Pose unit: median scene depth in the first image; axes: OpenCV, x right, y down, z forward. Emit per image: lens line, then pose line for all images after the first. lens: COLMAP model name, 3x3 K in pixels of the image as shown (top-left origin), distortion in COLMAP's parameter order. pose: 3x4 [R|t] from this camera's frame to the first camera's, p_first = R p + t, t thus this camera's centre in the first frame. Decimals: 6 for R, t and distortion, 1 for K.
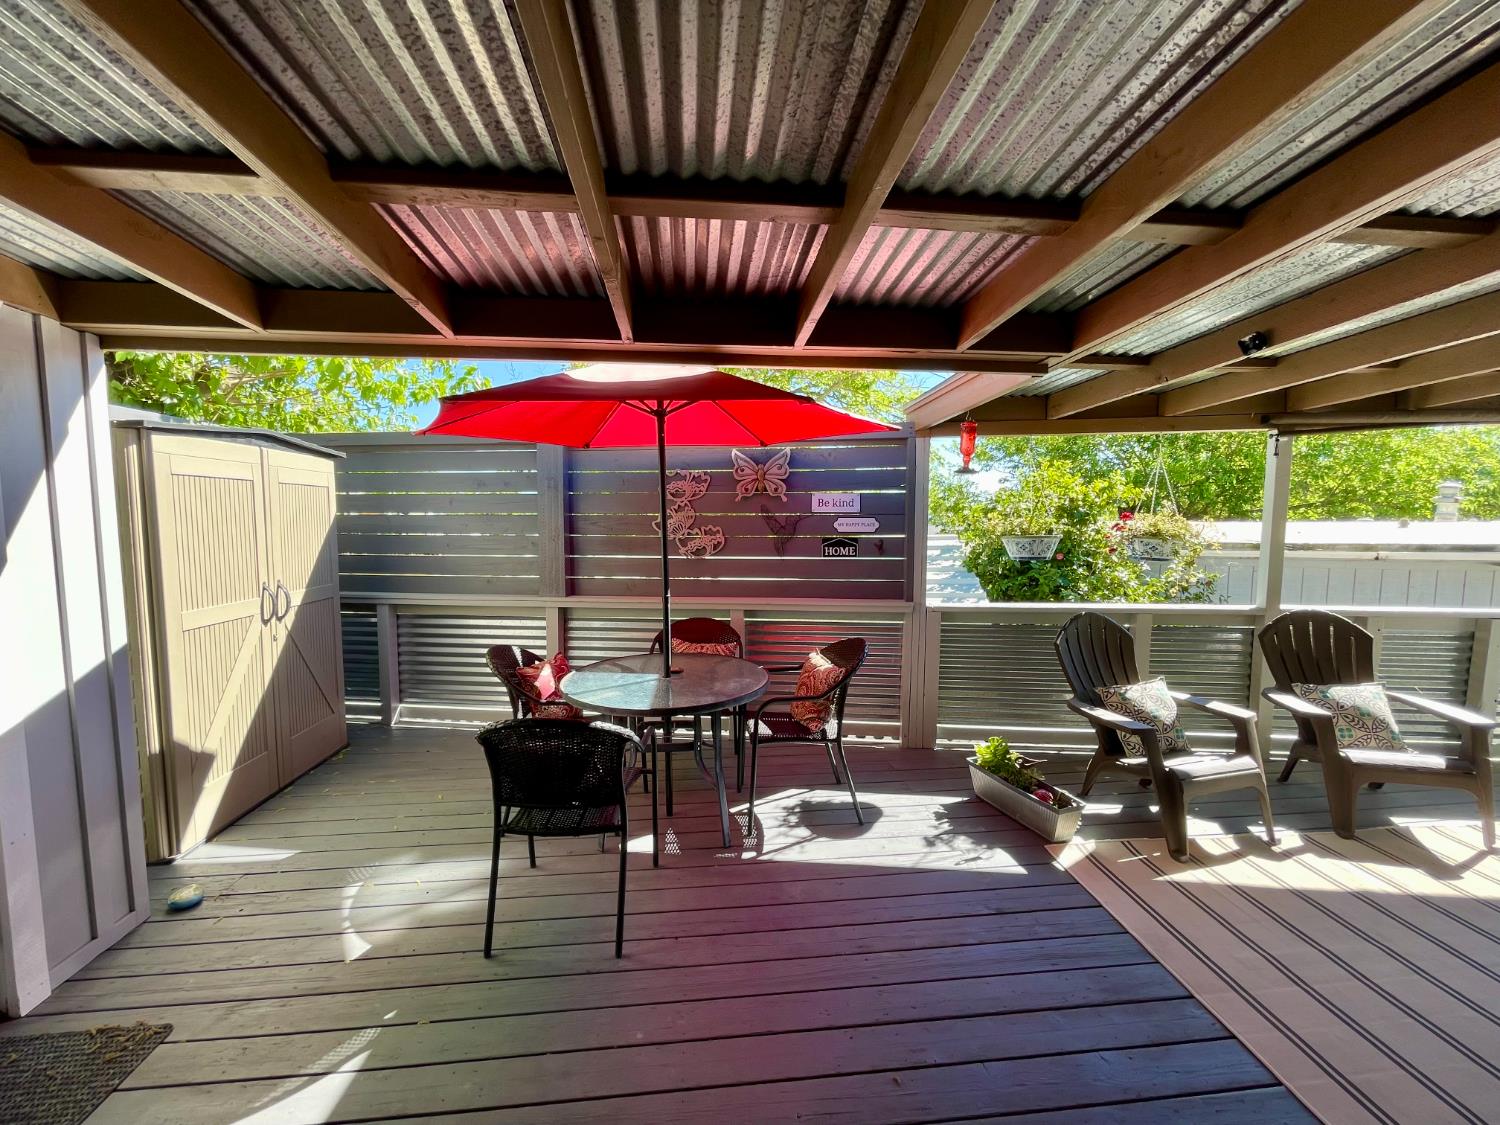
lens RADIAL K [[607.0, 0, 752.0], [0, 607.0, 557.6], [0, 0, 1]] dist [-0.000741, 0.000116]
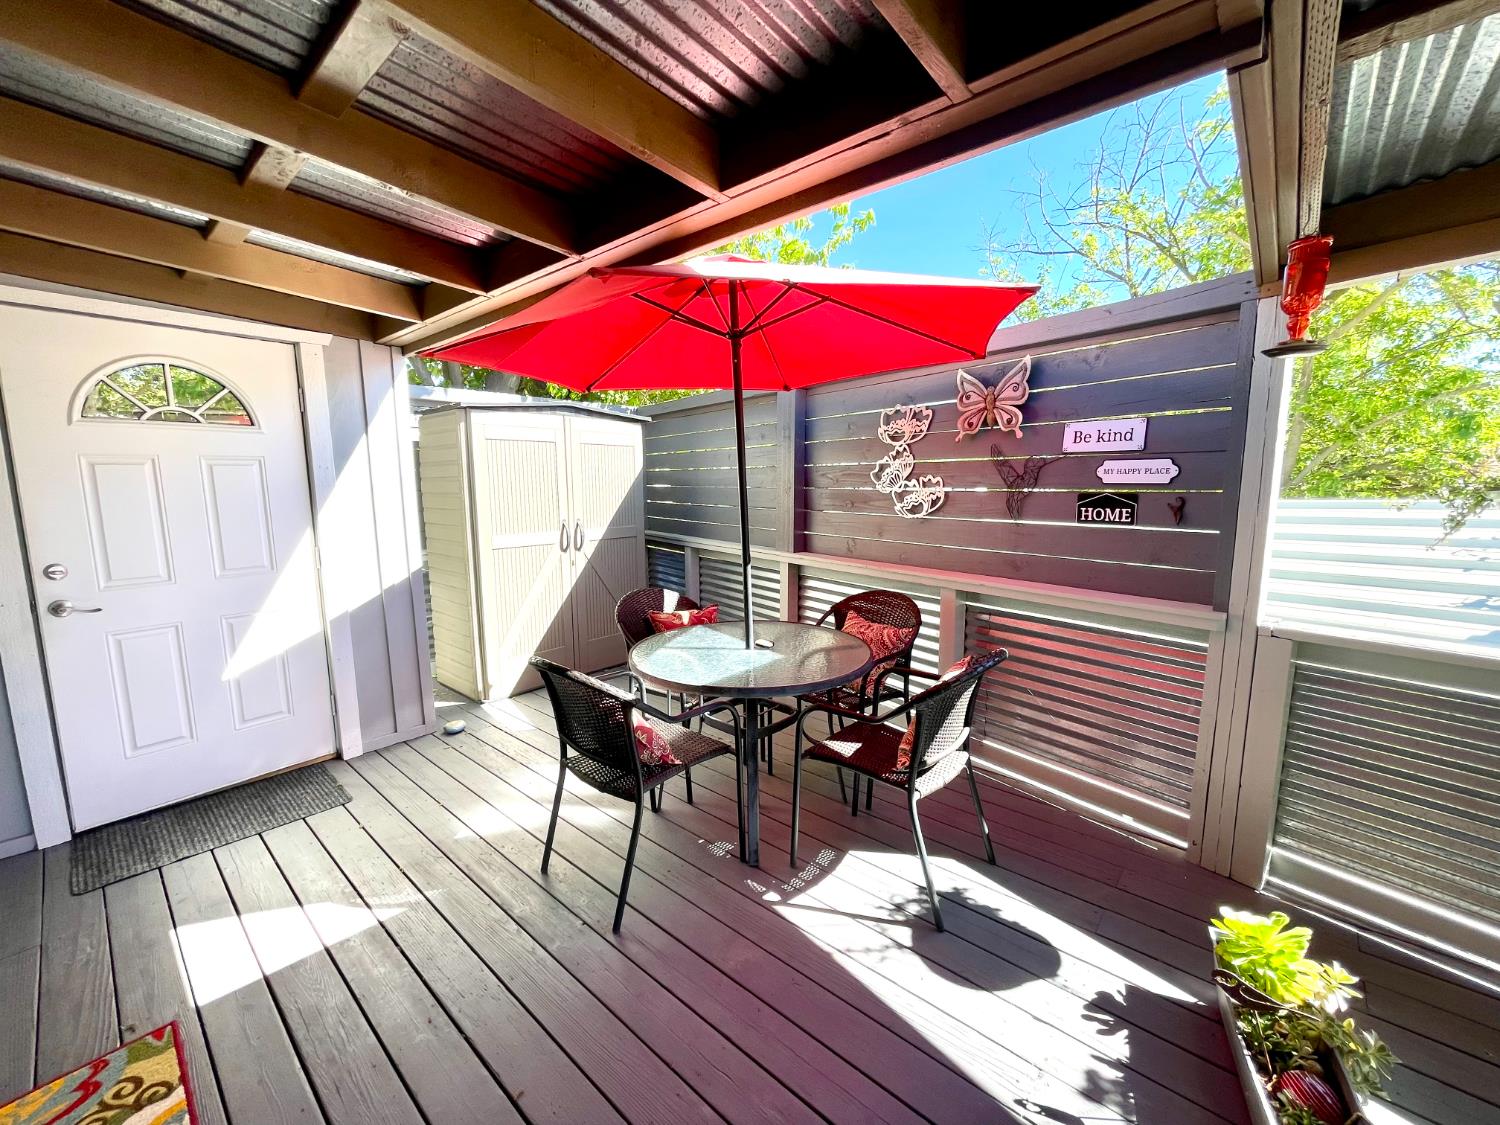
lens RADIAL K [[608.9, 0, 749.7], [0, 608.9, 558.8], [0, 0, 1]] dist [-0.001176, -0.000083]
pose [[0.679062, 0.088743, -0.728697, 0.357662], [-0.042651, 0.995759, 0.081520, -0.000659], [0.732840, -0.024277, 0.679967, 0.312599]]
